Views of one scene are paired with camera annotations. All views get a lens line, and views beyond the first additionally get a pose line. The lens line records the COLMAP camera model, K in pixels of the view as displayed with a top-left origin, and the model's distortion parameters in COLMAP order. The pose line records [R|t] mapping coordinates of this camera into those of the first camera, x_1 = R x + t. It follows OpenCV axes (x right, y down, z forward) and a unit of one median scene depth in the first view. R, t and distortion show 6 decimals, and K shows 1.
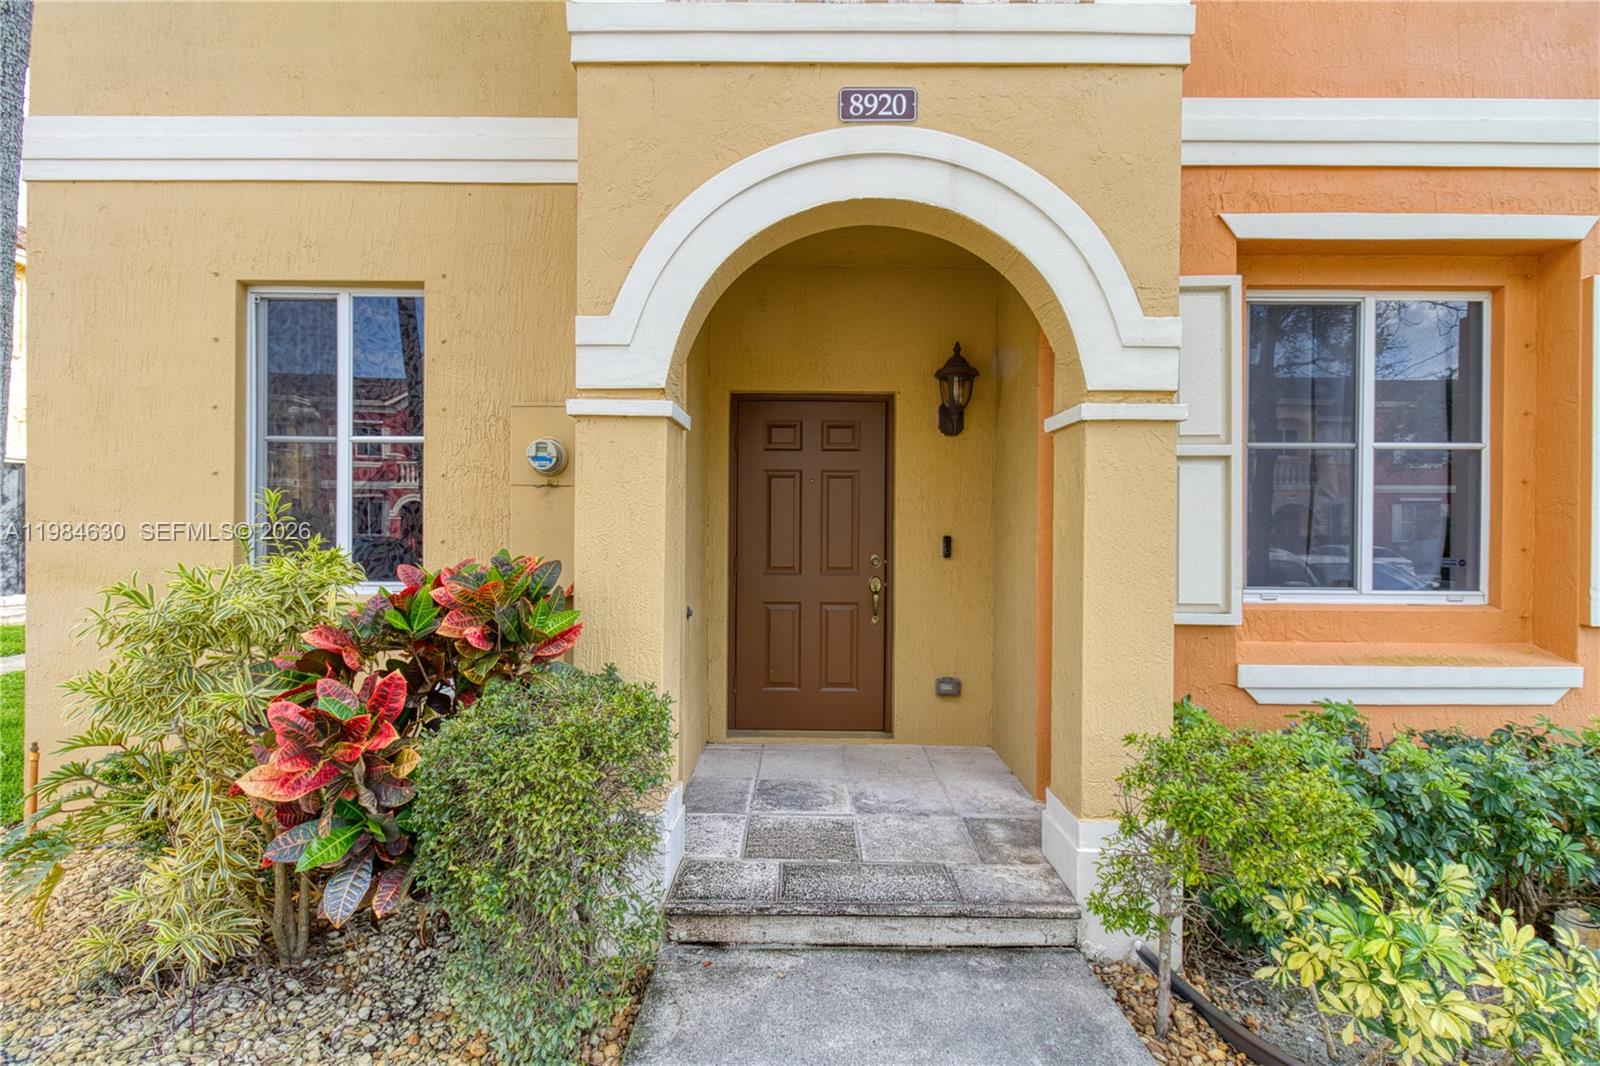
lens RADIAL K [[737.0, 0, 803.2], [0, 737.0, 537.3], [0, 0, 1]] dist [0.003032, 0.000145]
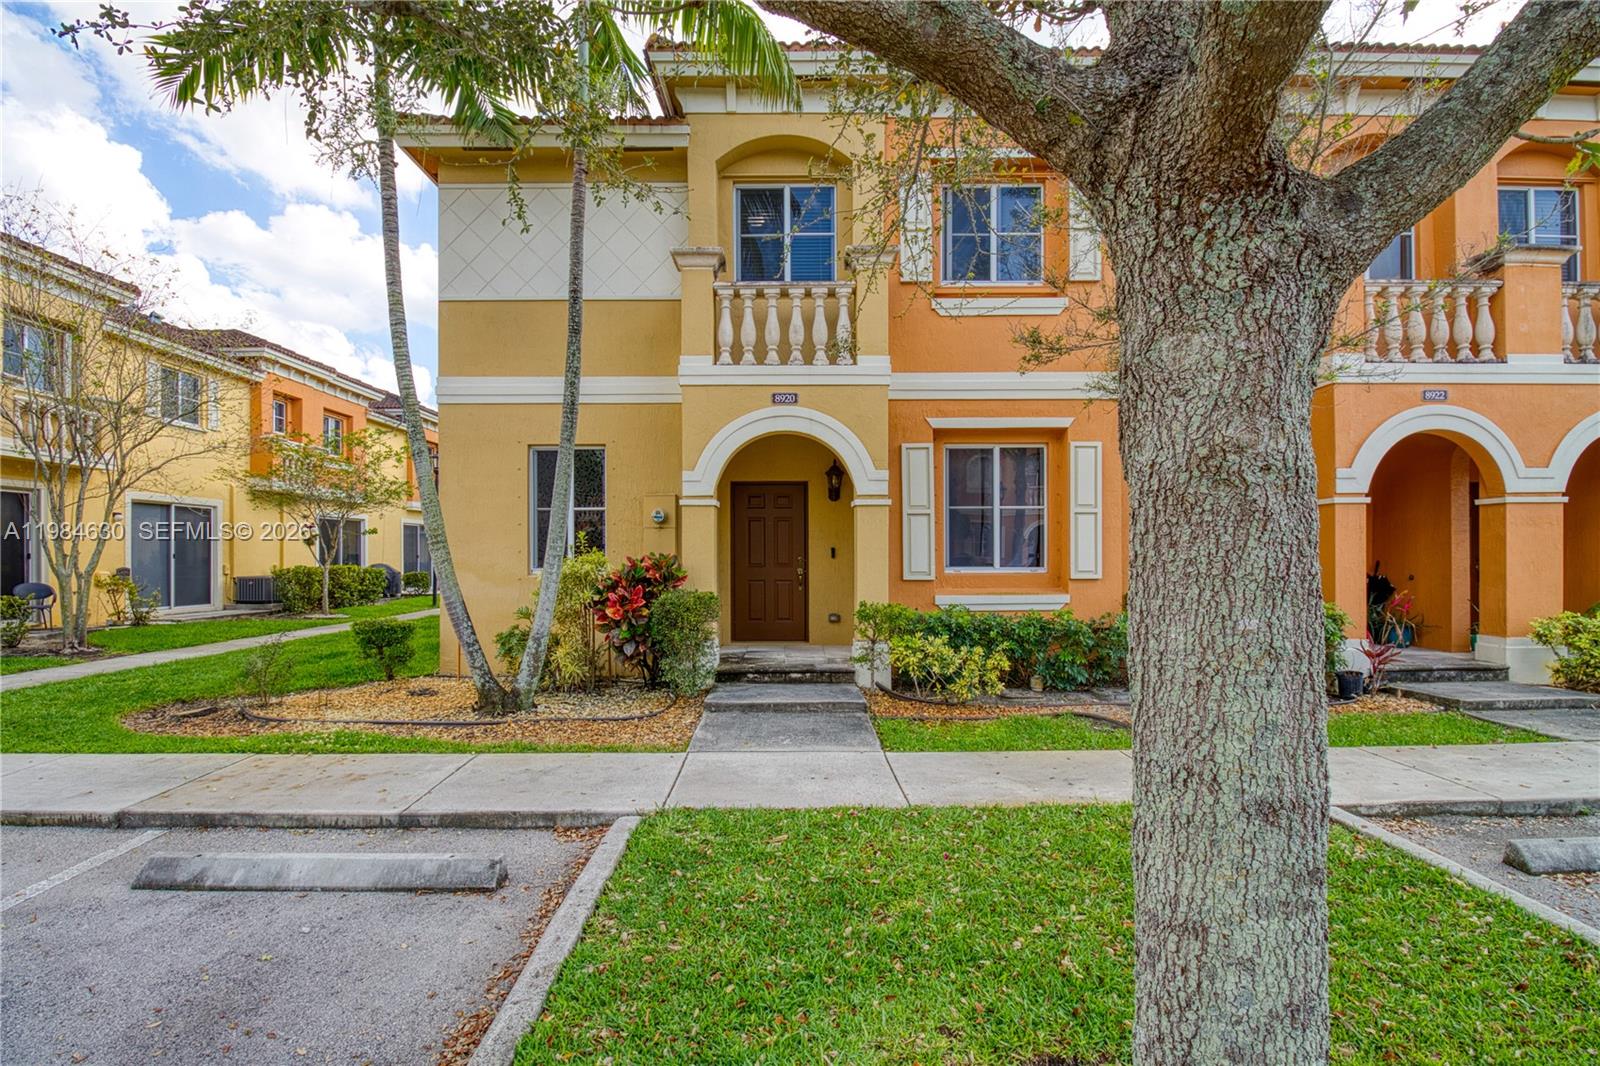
lens RADIAL K [[749.0, 0, 789.7], [0, 749.0, 552.5], [0, 0, 1]] dist [0.000661, -0.014119]
pose [[0.999930, -0.011014, 0.004357, 0.078748], [0.011071, 0.999850, -0.013293, 0.052256], [-0.004210, 0.013340, 0.999902, -1.547131]]
